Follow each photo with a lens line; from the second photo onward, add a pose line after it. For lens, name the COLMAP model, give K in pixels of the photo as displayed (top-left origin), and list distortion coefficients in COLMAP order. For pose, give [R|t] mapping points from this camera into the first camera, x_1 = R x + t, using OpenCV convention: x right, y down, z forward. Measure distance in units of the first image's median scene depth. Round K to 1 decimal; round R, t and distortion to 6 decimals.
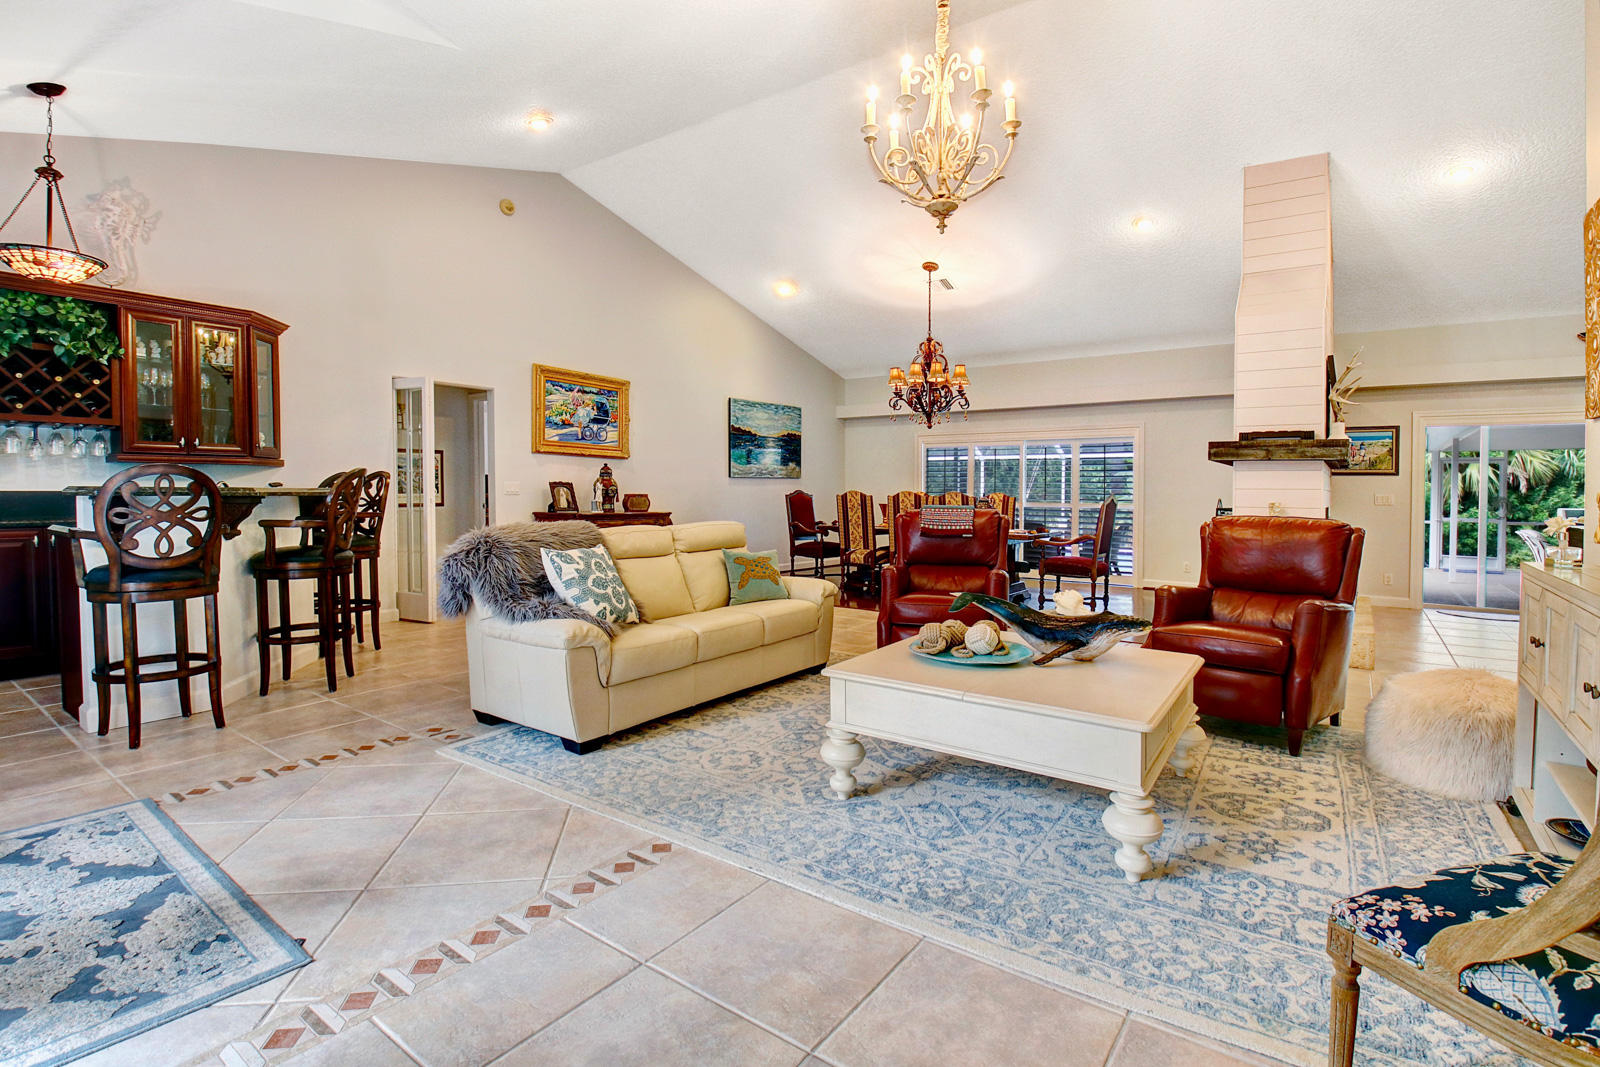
lens RADIAL K [[754.9, 0, 802.5], [0, 754.9, 512.0], [0, 0, 1]] dist [-0.003242, -0.001397]
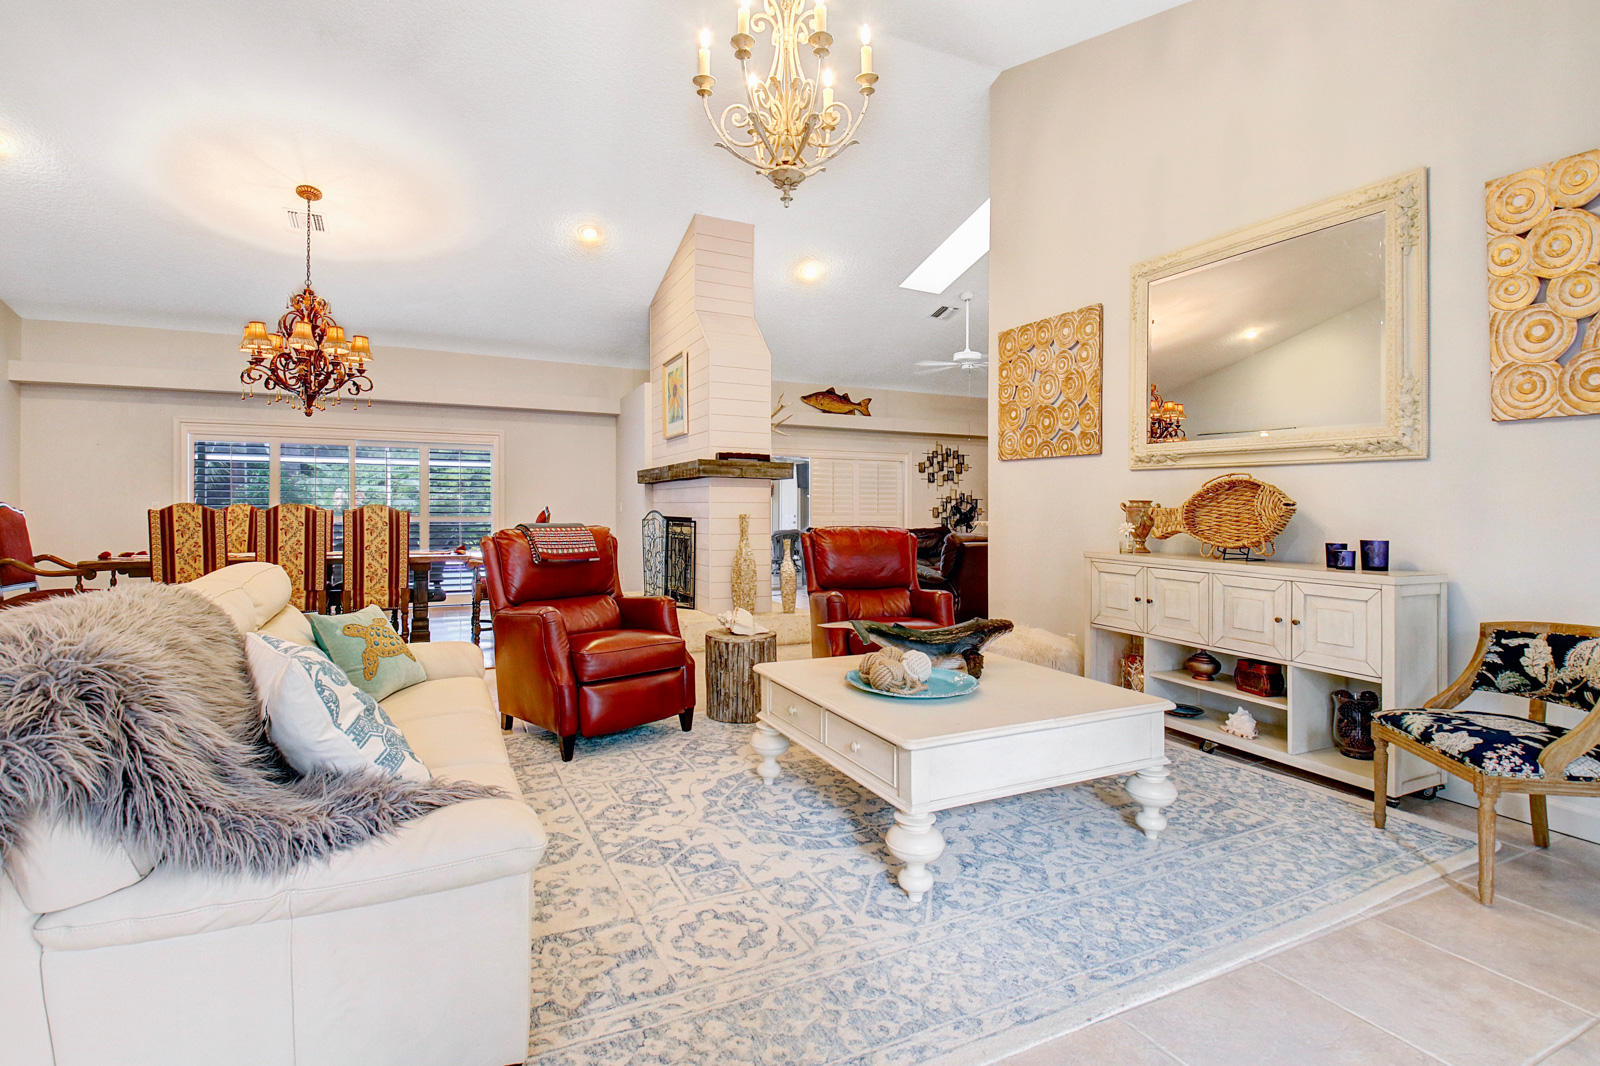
lens RADIAL K [[755.7, 0, 802.3], [0, 755.7, 514.5], [0, 0, 1]] dist [0.007840, -0.010175]
pose [[0.491224, -0.013409, 0.870930, -0.361529], [0.021316, 0.999767, 0.003369, -0.015284], [-0.870773, 0.016910, 0.491395, 0.369784]]
